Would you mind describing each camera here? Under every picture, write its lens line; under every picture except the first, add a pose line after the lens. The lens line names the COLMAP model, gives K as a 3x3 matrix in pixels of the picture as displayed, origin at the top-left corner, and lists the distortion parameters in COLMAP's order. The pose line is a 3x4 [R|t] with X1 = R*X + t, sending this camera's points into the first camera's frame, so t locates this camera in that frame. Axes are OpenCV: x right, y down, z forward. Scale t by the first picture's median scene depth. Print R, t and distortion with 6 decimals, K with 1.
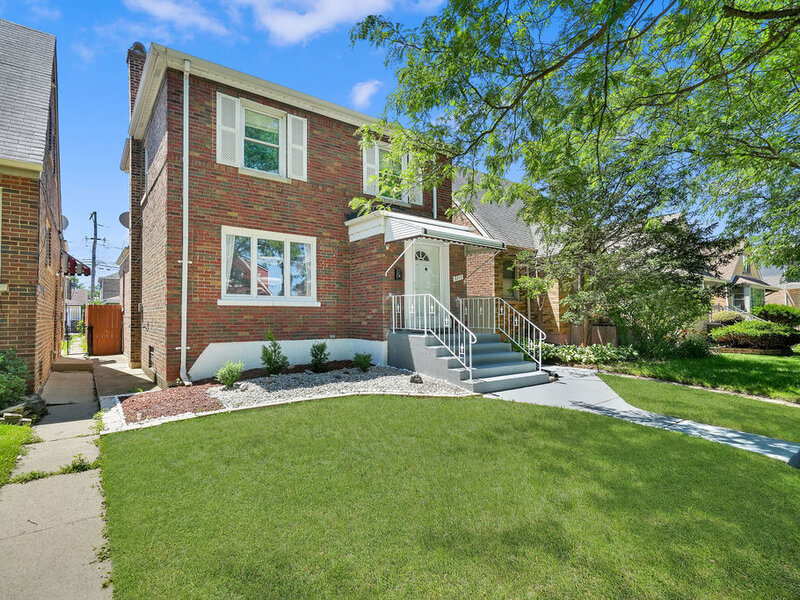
lens RADIAL K [[420.6, 0, 398.0], [0, 420.6, 303.4], [0, 0, 1]] dist [0.006809, 0.000468]
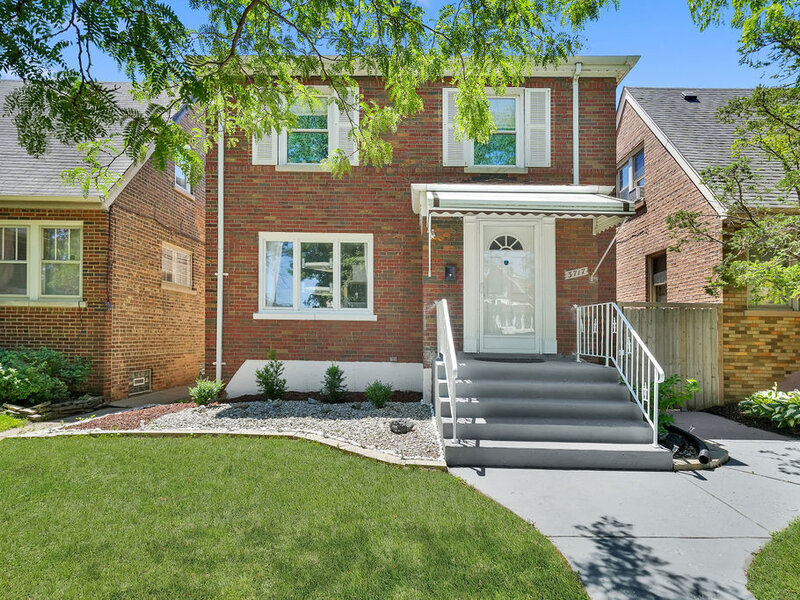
lens RADIAL K [[481.9, 0, 408.3], [0, 481.9, 327.5], [0, 0, 1]] dist [0.010456, 0.003697]
pose [[0.782946, 0.002482, -0.622085, 0.454064], [0.002593, 0.999970, 0.007253, 0.014323], [0.622084, -0.007292, 0.782916, 0.351887]]
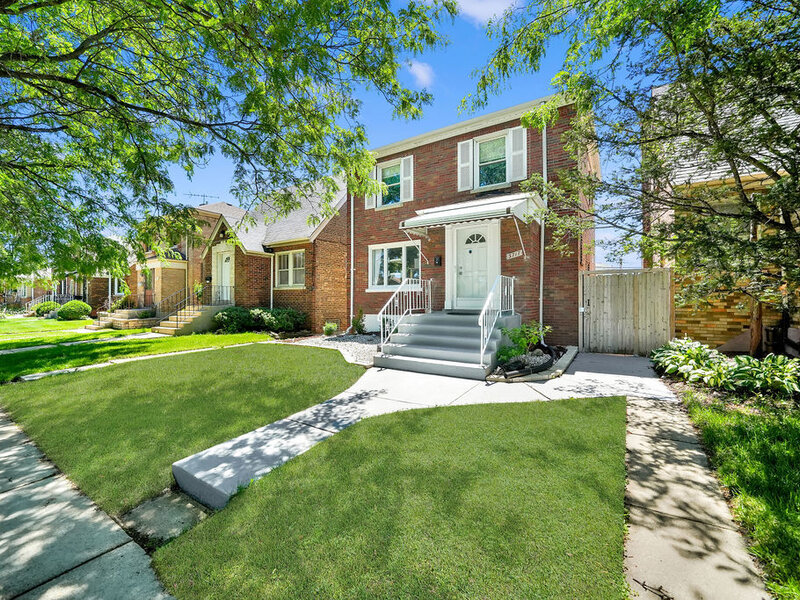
lens RADIAL K [[340.0, 0, 403.9], [0, 340.0, 301.0], [0, 0, 1]] dist [0.000975, 0.000015]
pose [[0.337542, -0.001110, -0.941310, 0.864341], [0.026699, 0.999608, 0.008395, 0.029689], [0.940932, -0.027966, 0.337439, 0.618792]]
